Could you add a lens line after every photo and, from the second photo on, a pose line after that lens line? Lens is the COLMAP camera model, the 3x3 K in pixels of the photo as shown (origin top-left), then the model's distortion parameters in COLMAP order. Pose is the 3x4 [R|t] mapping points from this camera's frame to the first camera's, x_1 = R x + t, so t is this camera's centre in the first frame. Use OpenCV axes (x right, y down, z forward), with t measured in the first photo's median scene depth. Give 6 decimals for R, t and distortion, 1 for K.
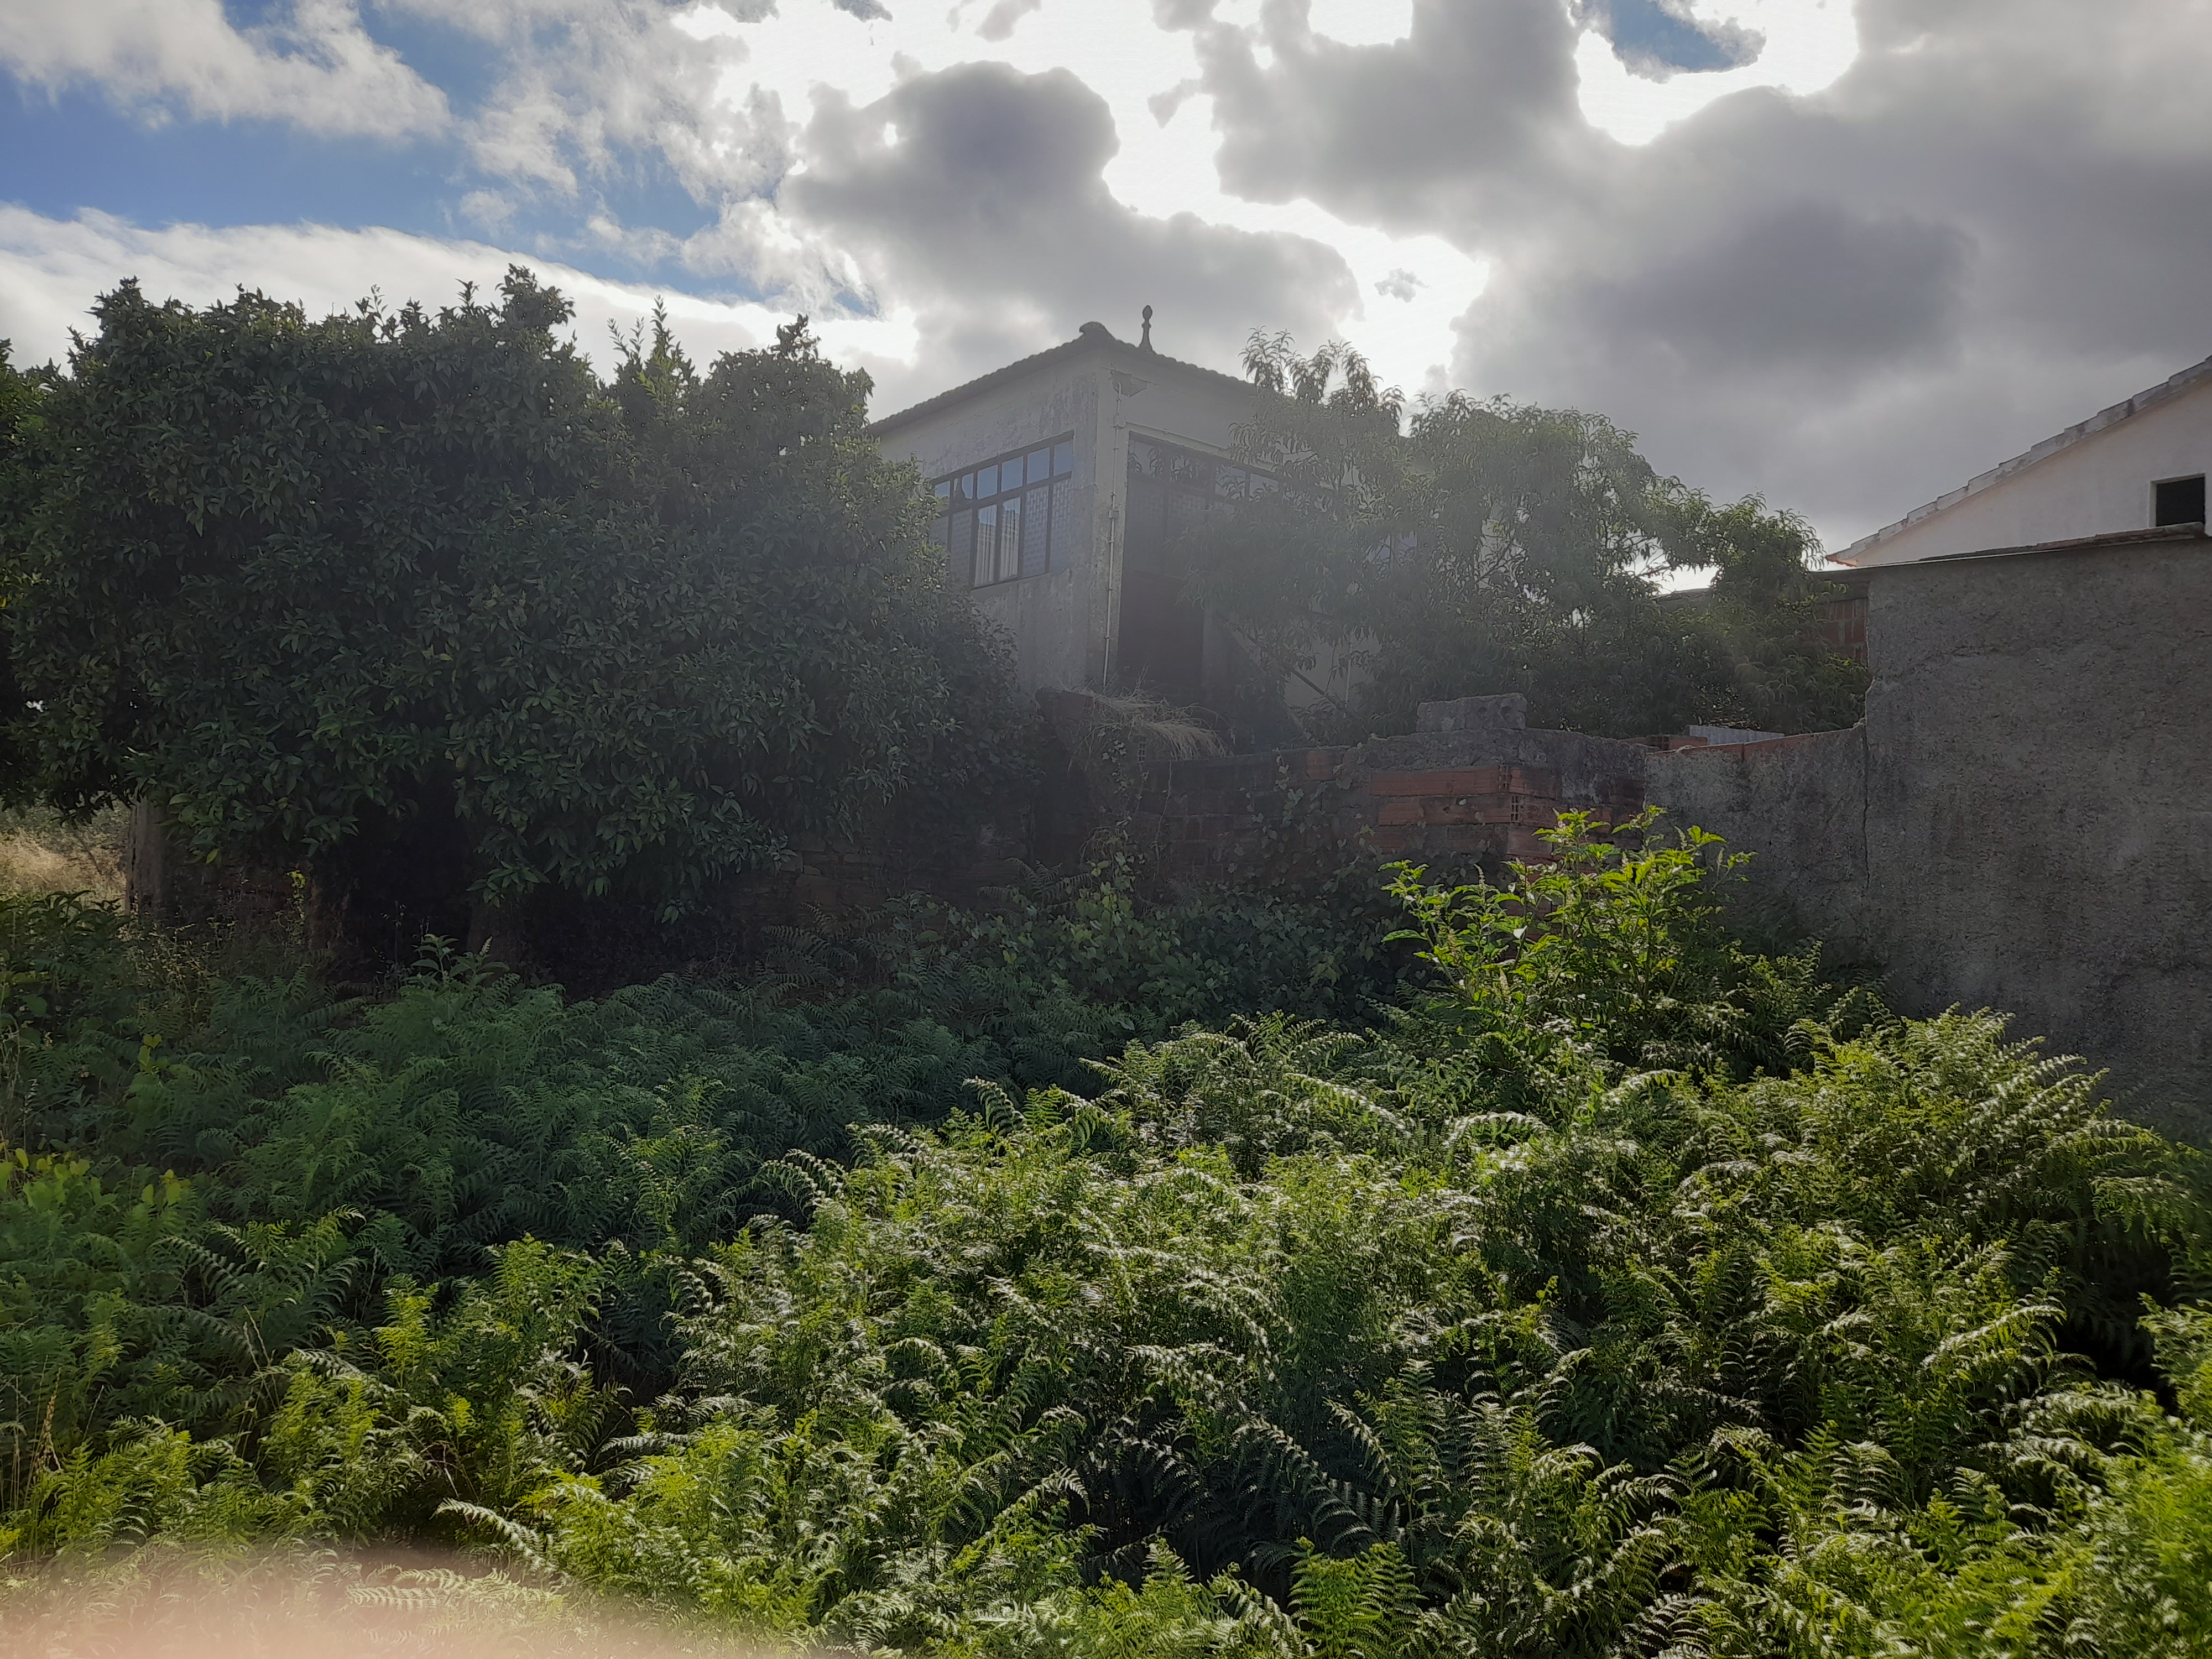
lens RADIAL K [[1626.2, 0, 1114.6], [0, 1626.2, 822.0], [0, 0, 1]] dist [0.088982, -0.123220]
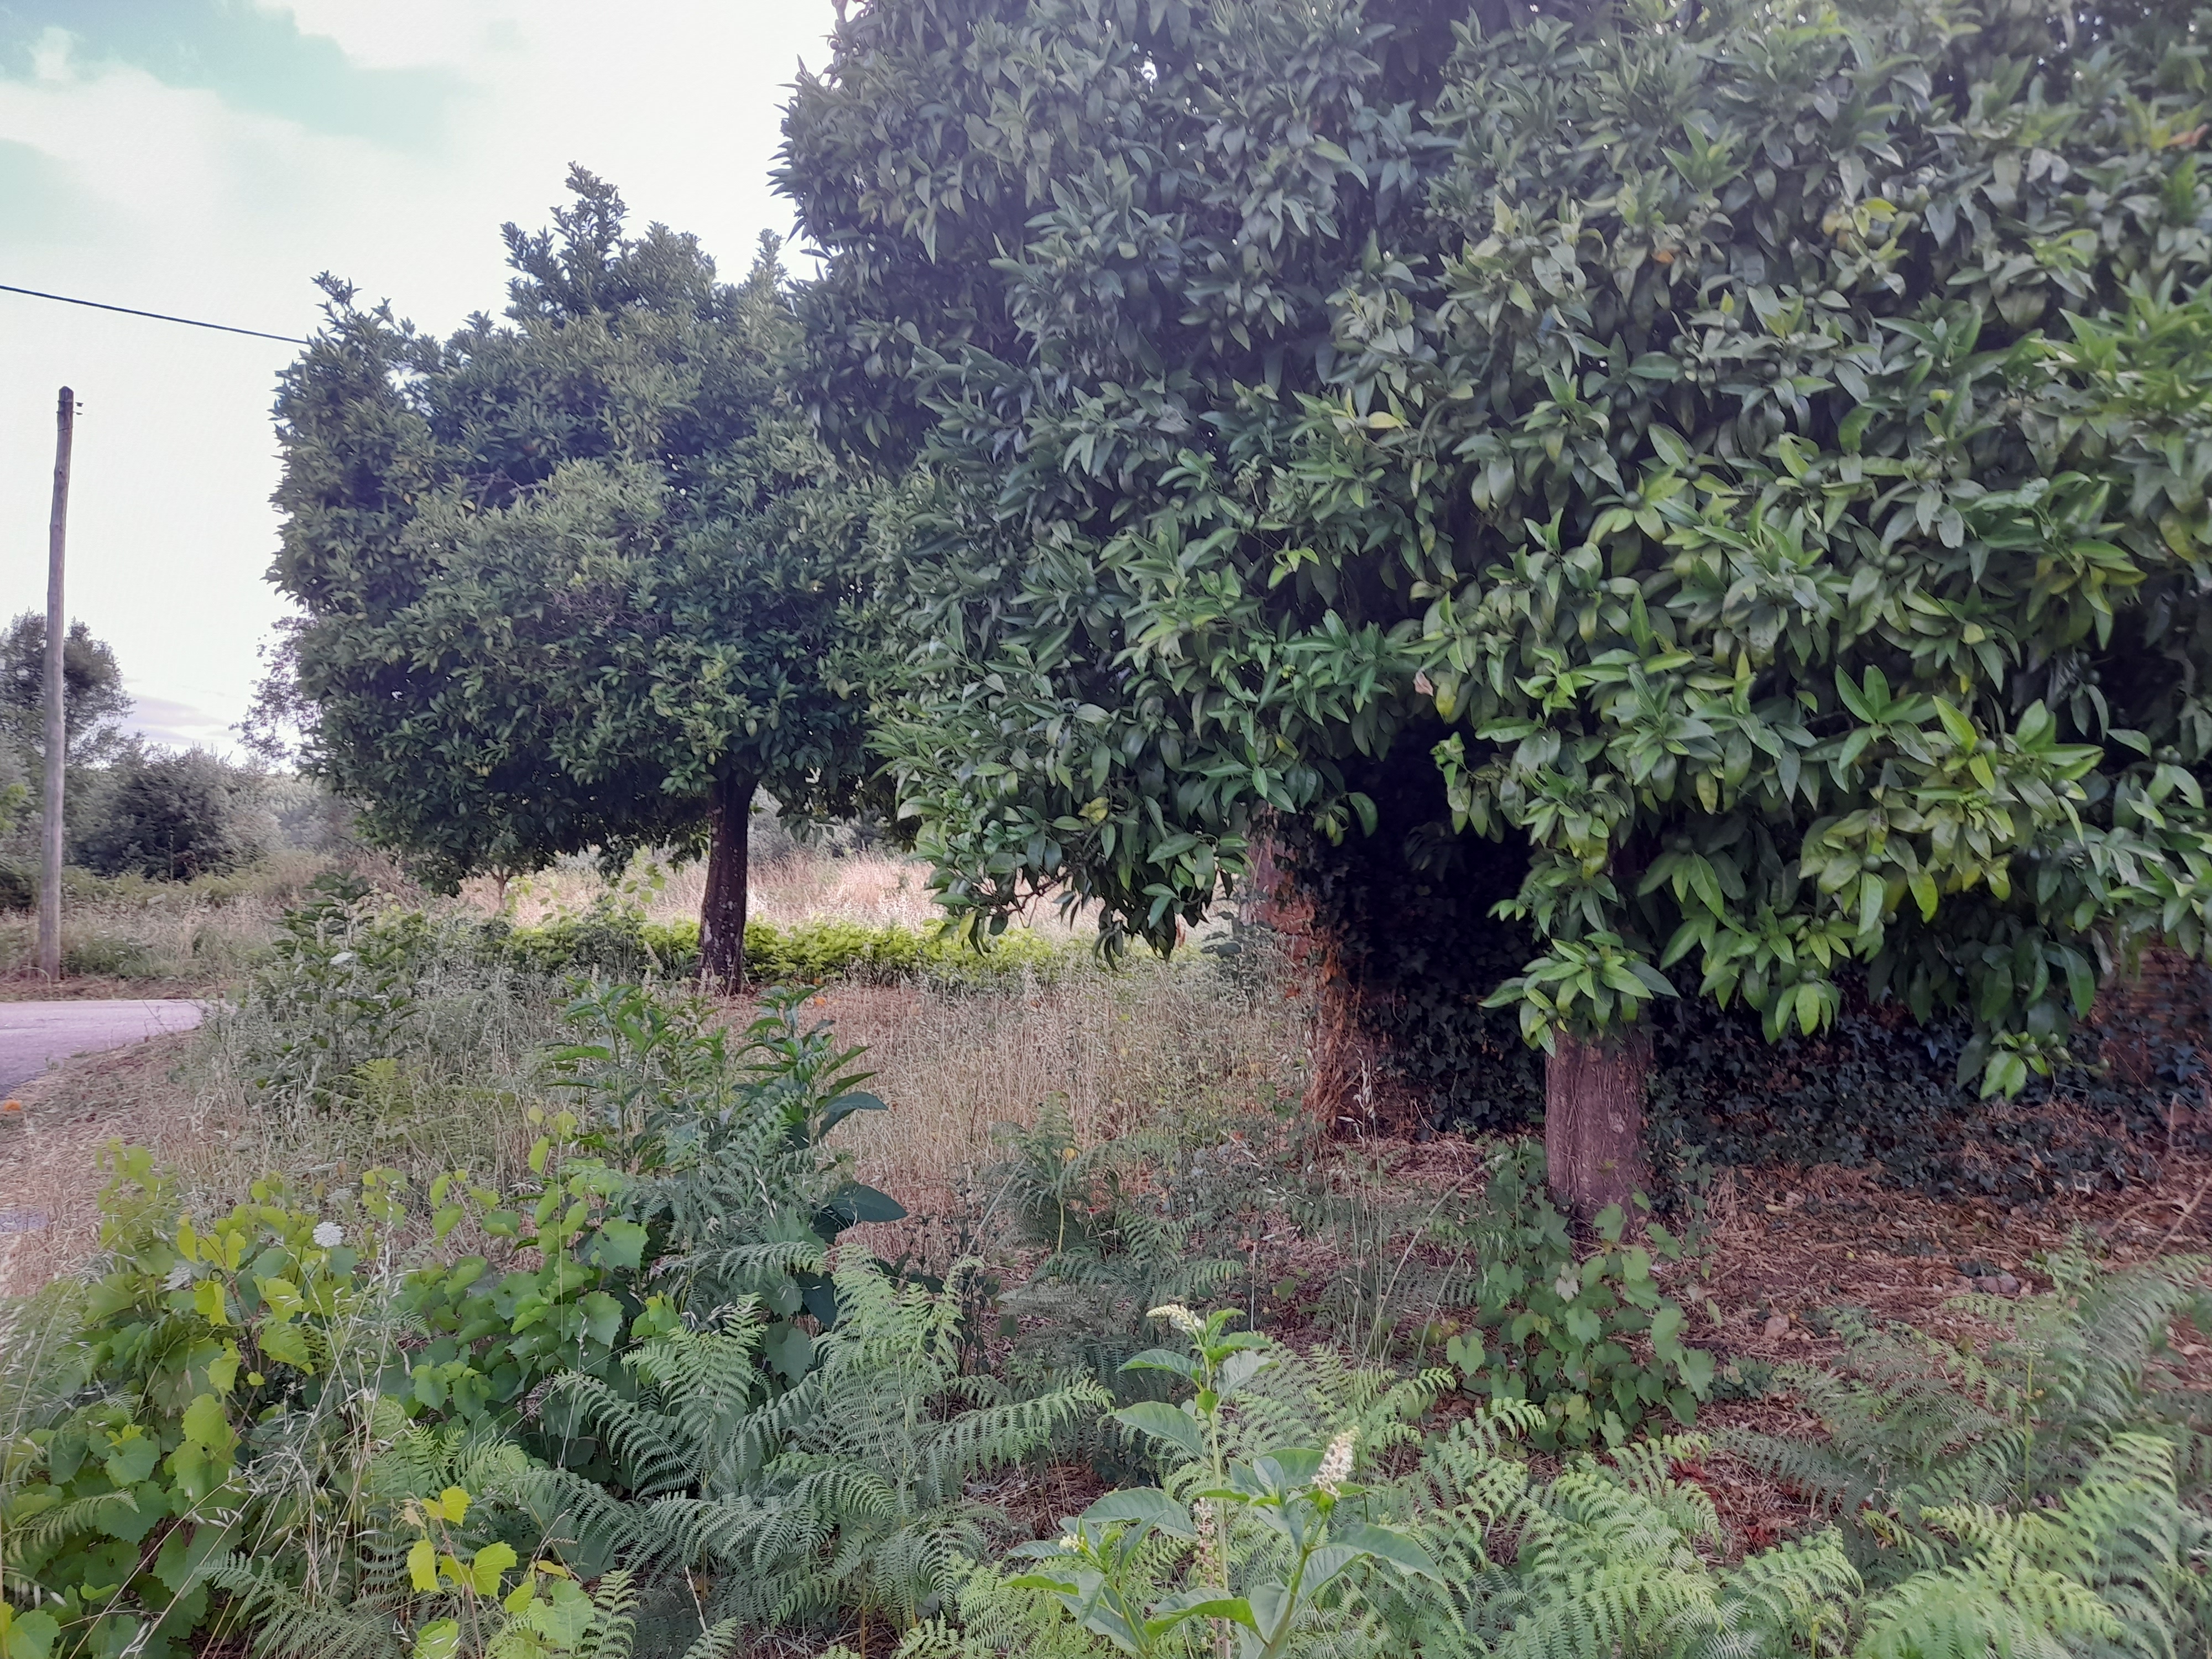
lens RADIAL K [[1589.4, 0, 1054.8], [0, 1589.4, 829.3], [0, 0, 1]] dist [-0.007693, -0.002709]
pose [[0.742708, -0.023420, -0.669205, -0.202271], [0.023429, 0.999685, -0.008983, -0.002546], [0.669205, -0.009008, 0.743023, 0.626004]]
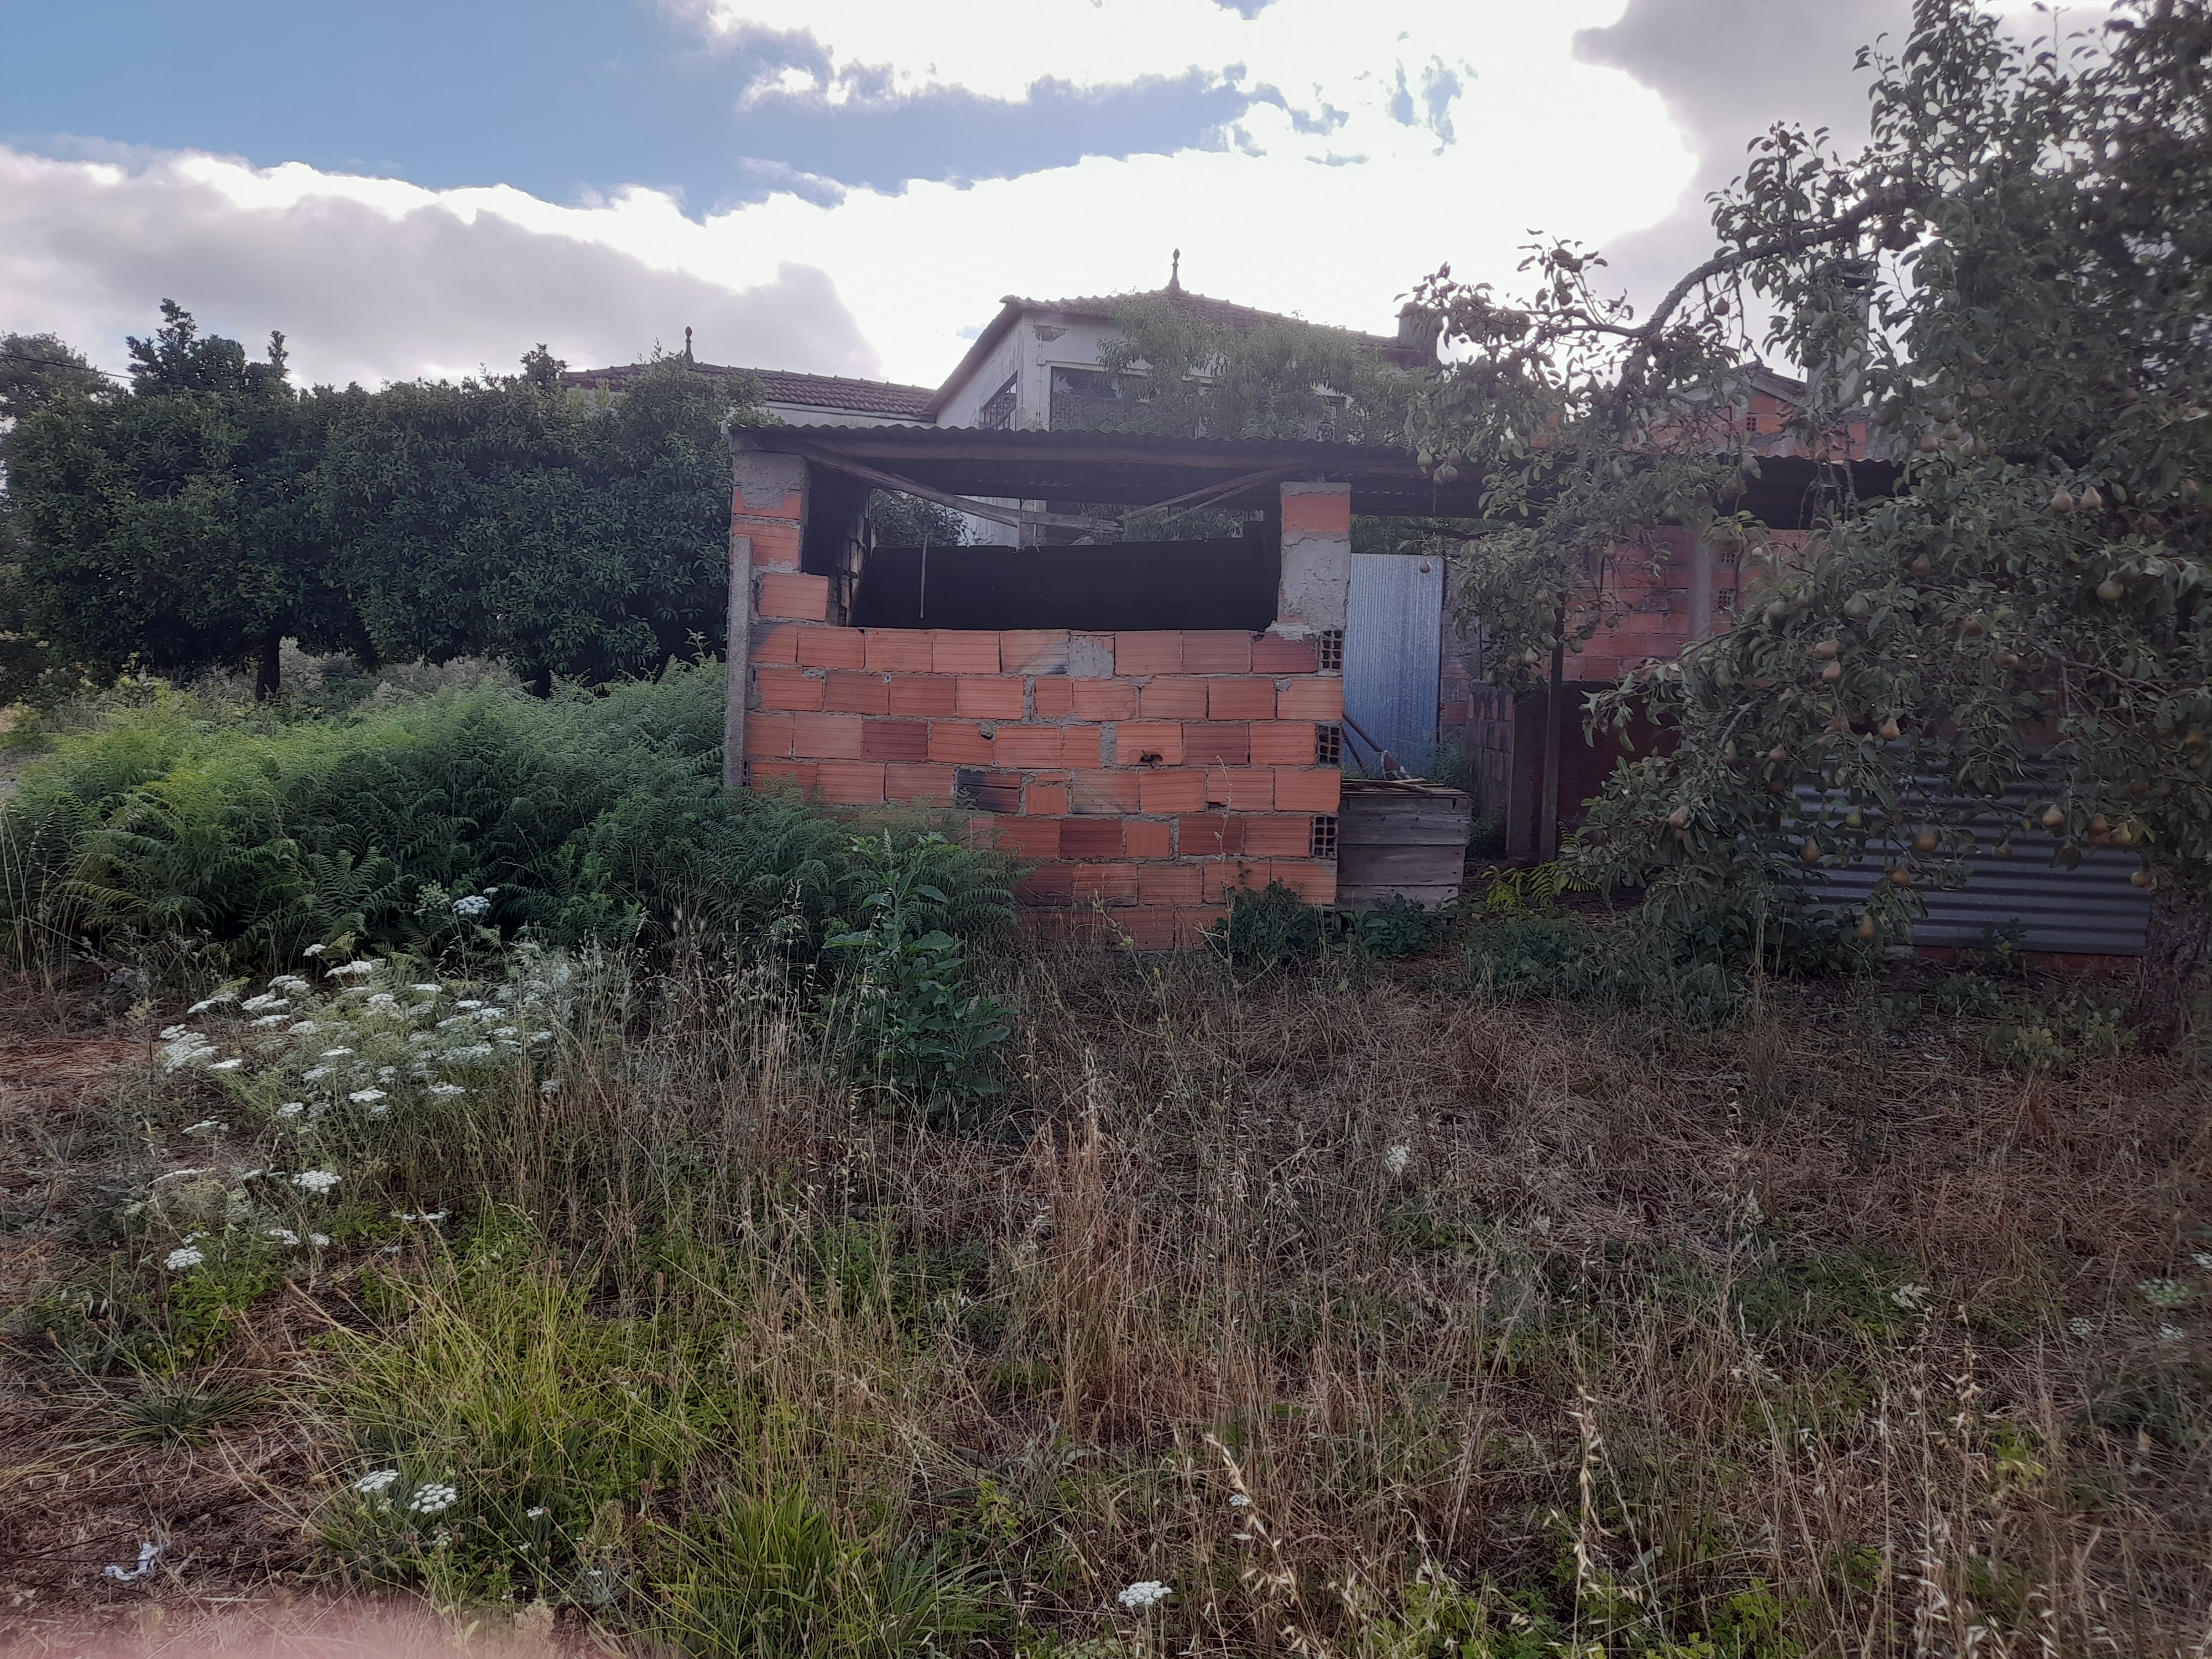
lens RADIAL K [[1626.2, 0, 1114.6], [0, 1626.2, 822.0], [0, 0, 1]] dist [0.088982, -0.123220]
pose [[0.918704, 0.000920, -0.394945, 1.097640], [0.029463, 0.997051, 0.070858, 0.106454], [0.393846, -0.076734, 0.915968, -0.569596]]
